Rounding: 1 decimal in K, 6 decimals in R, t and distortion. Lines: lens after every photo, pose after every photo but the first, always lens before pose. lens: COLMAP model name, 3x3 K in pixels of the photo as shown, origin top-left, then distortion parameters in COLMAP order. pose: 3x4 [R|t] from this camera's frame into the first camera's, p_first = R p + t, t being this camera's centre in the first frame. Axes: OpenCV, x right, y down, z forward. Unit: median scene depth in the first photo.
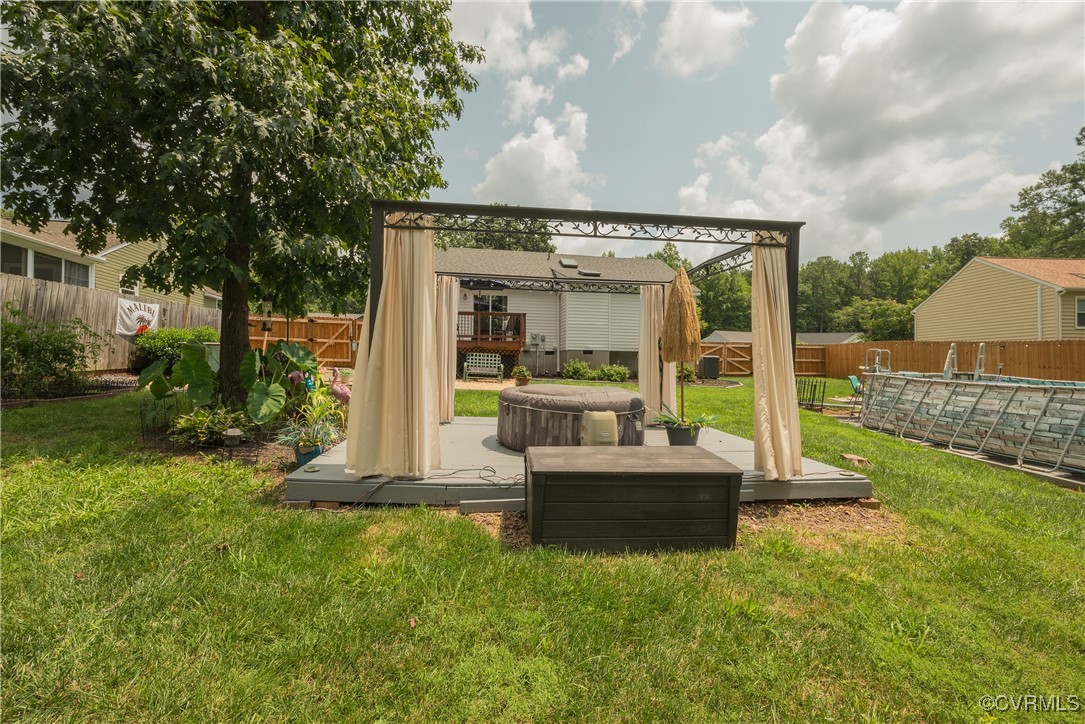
lens RADIAL K [[443.6, 0, 544.9], [0, 443.6, 362.5], [0, 0, 1]] dist [0.001111, 0.000300]
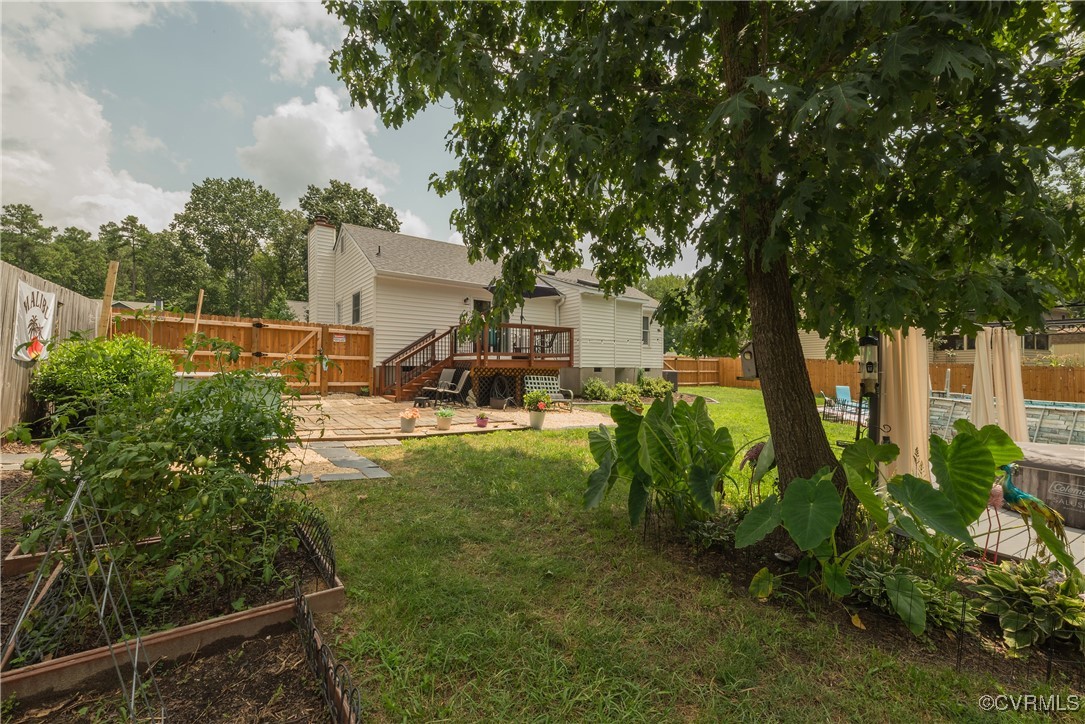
lens RADIAL K [[445.9, 0, 541.4], [0, 445.9, 372.0], [0, 0, 1]] dist [0.002209, 0.000269]
pose [[0.898742, -0.007877, 0.438408, -0.409411], [-0.001707, 0.999768, 0.021464, -0.037215], [-0.438475, -0.020039, 0.898520, 0.208745]]
